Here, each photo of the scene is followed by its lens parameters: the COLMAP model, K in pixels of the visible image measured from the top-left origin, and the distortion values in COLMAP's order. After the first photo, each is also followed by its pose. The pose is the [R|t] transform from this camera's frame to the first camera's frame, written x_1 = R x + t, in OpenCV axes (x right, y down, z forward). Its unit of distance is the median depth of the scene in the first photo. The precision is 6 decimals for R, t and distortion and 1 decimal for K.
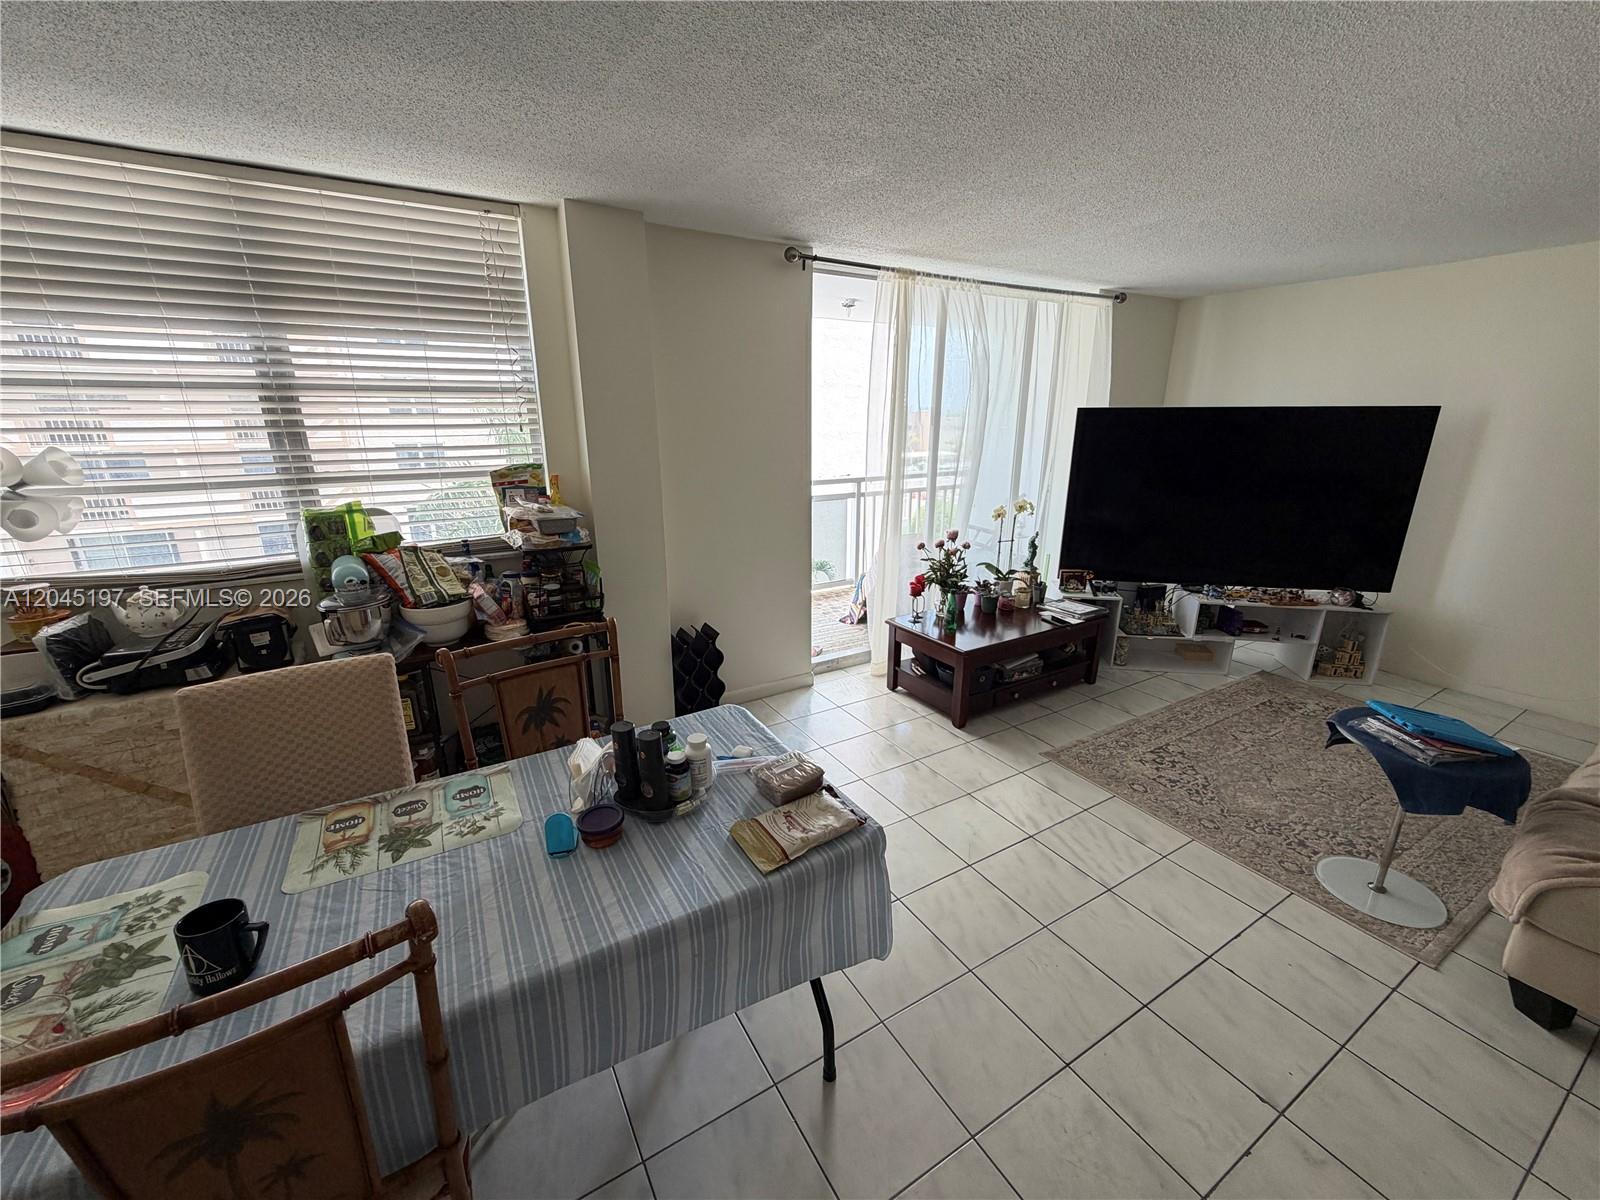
lens RADIAL K [[635.6, 0, 793.8], [0, 635.6, 603.1], [0, 0, 1]] dist [-0.000016, -0.000590]
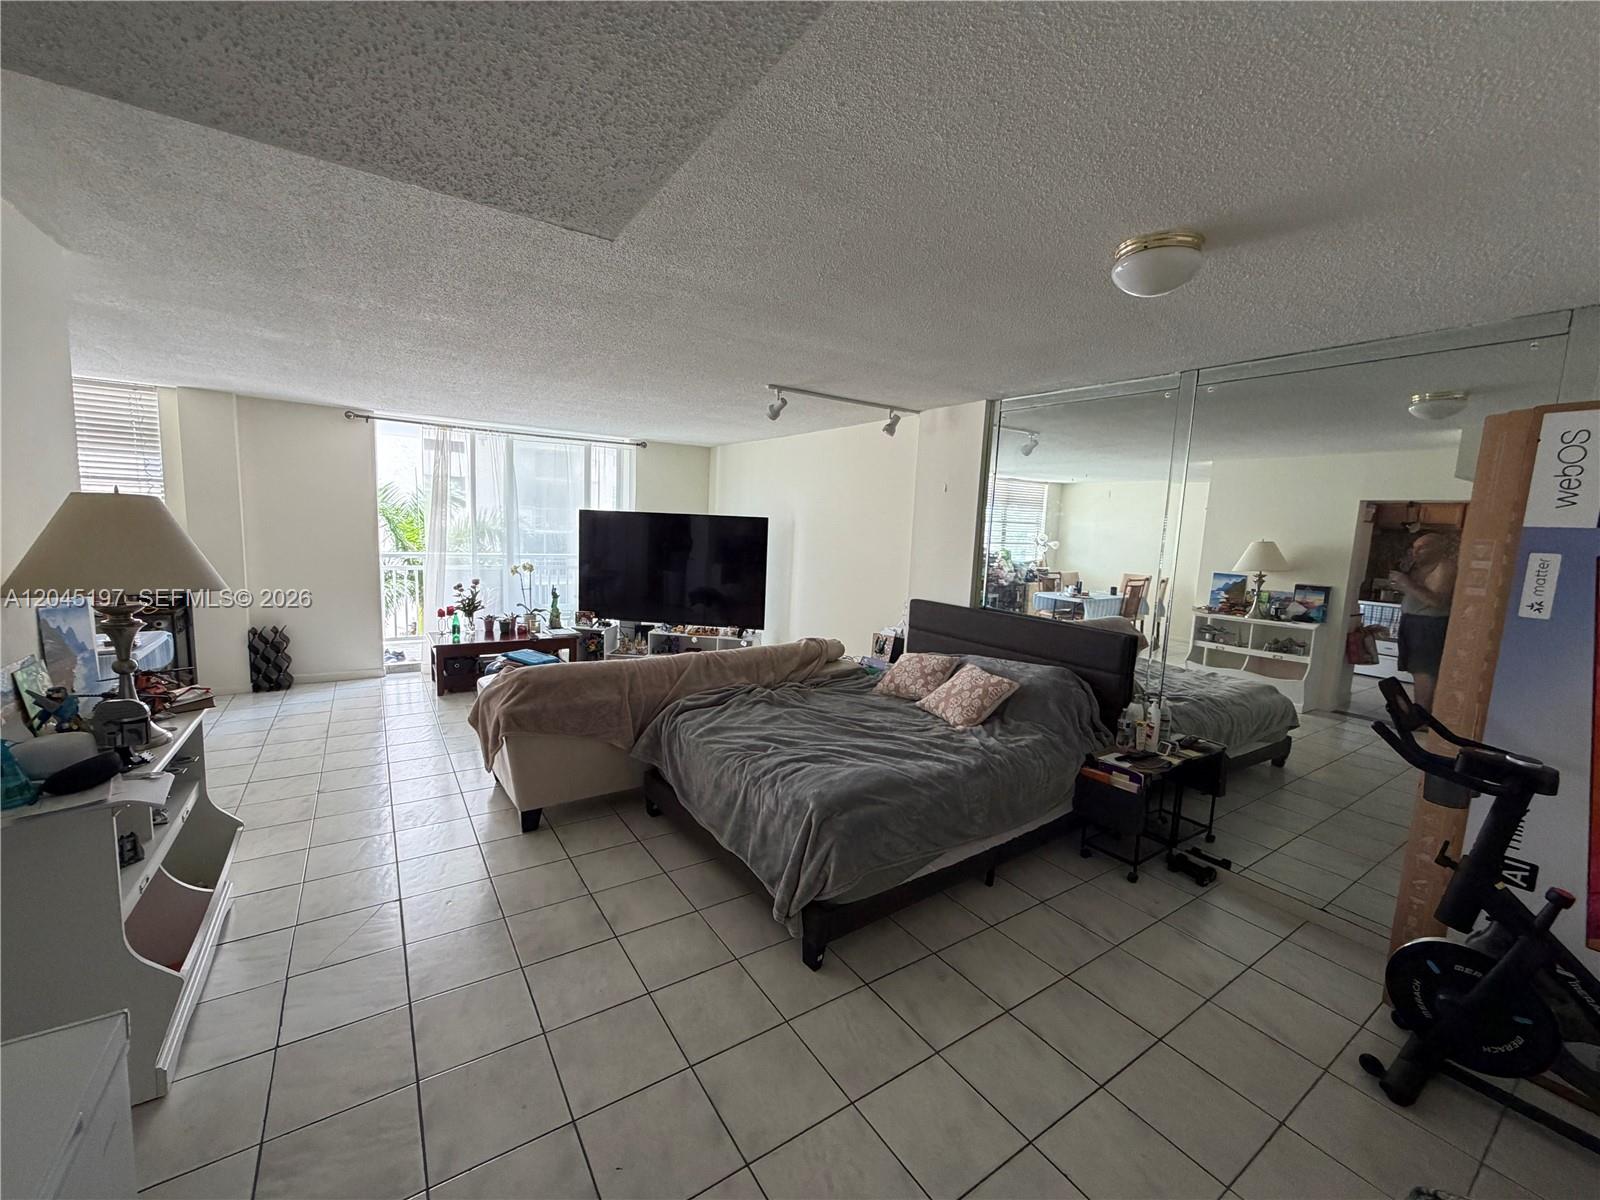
lens RADIAL K [[635.6, 0, 793.8], [0, 635.6, 603.1], [0, 0, 1]] dist [-0.000016, -0.000590]
pose [[0.996990, 0.039817, 0.066519, 0.897494], [-0.029095, 0.987484, -0.155014, 0.162559], [-0.071858, 0.152612, 0.985670, -0.593653]]
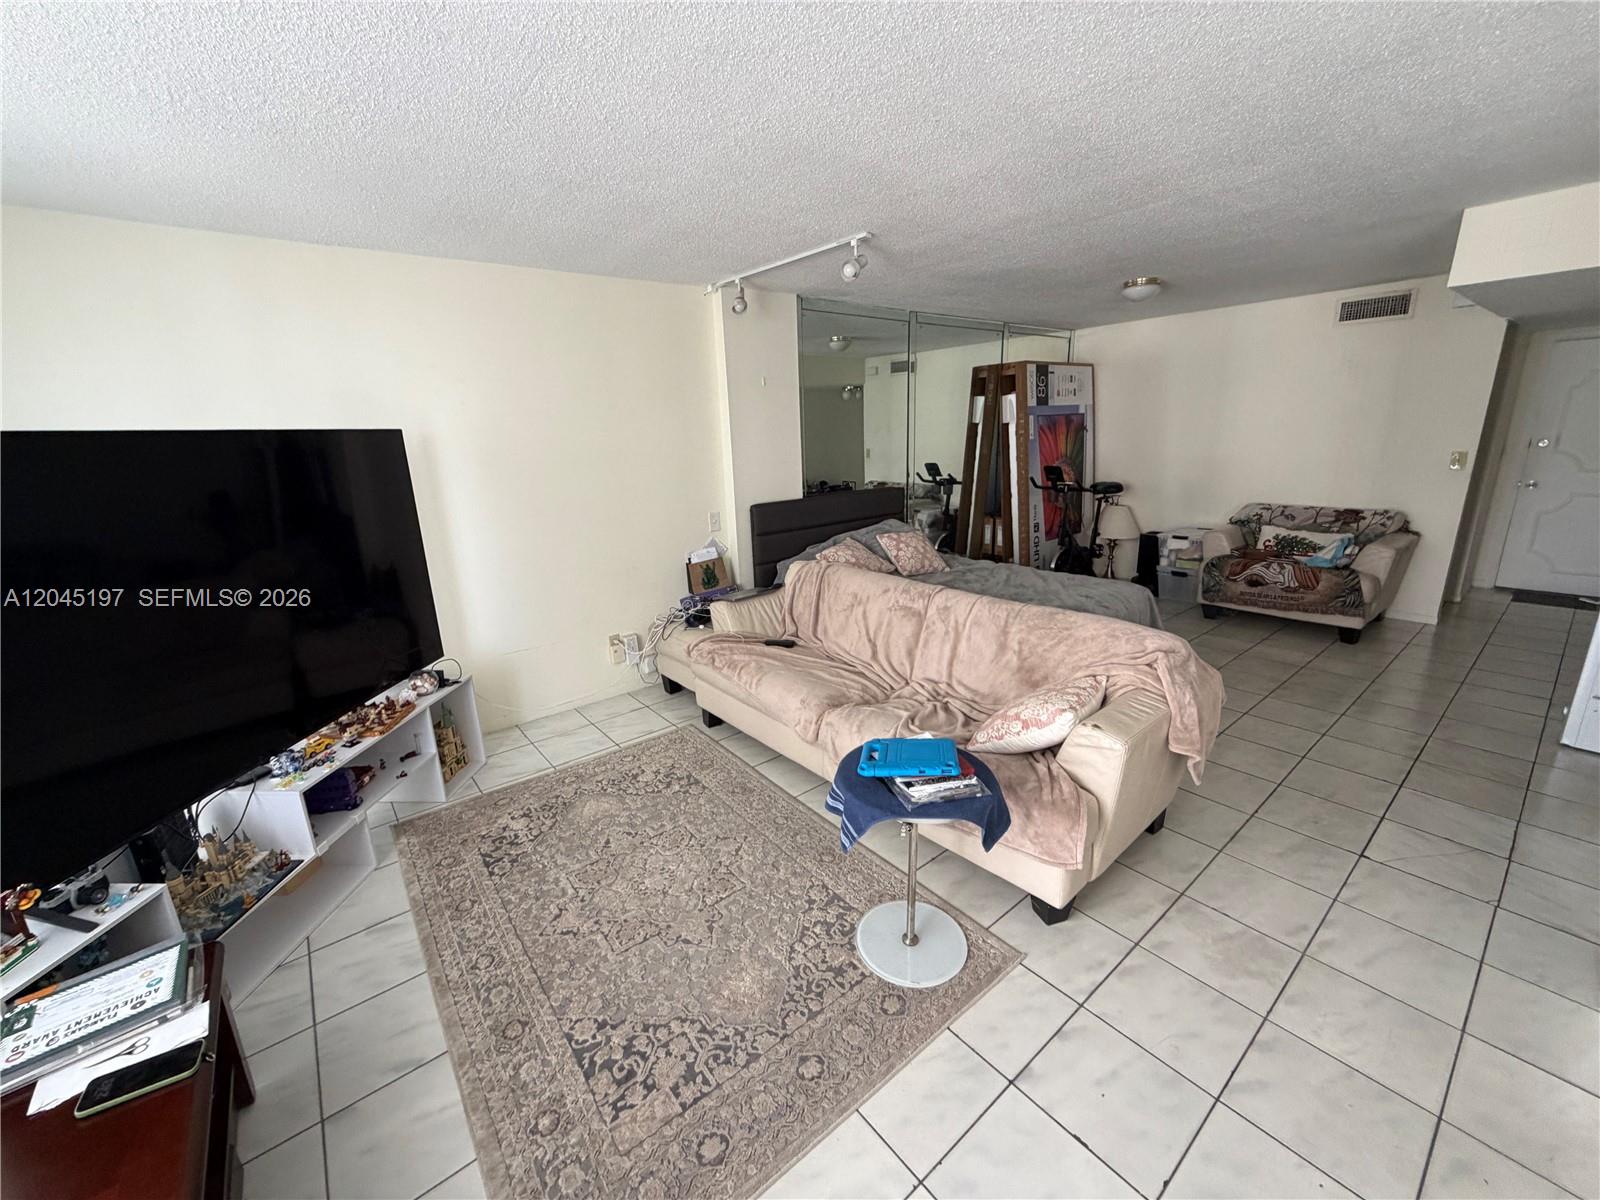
lens RADIAL K [[635.6, 0, 793.8], [0, 635.6, 603.1], [0, 0, 1]] dist [-0.000016, -0.000590]
pose [[-0.140752, -0.249860, 0.957997, 0.113357], [0.313318, 0.906655, 0.282503, -0.166822], [-0.939160, 0.339920, -0.049328, 0.594475]]
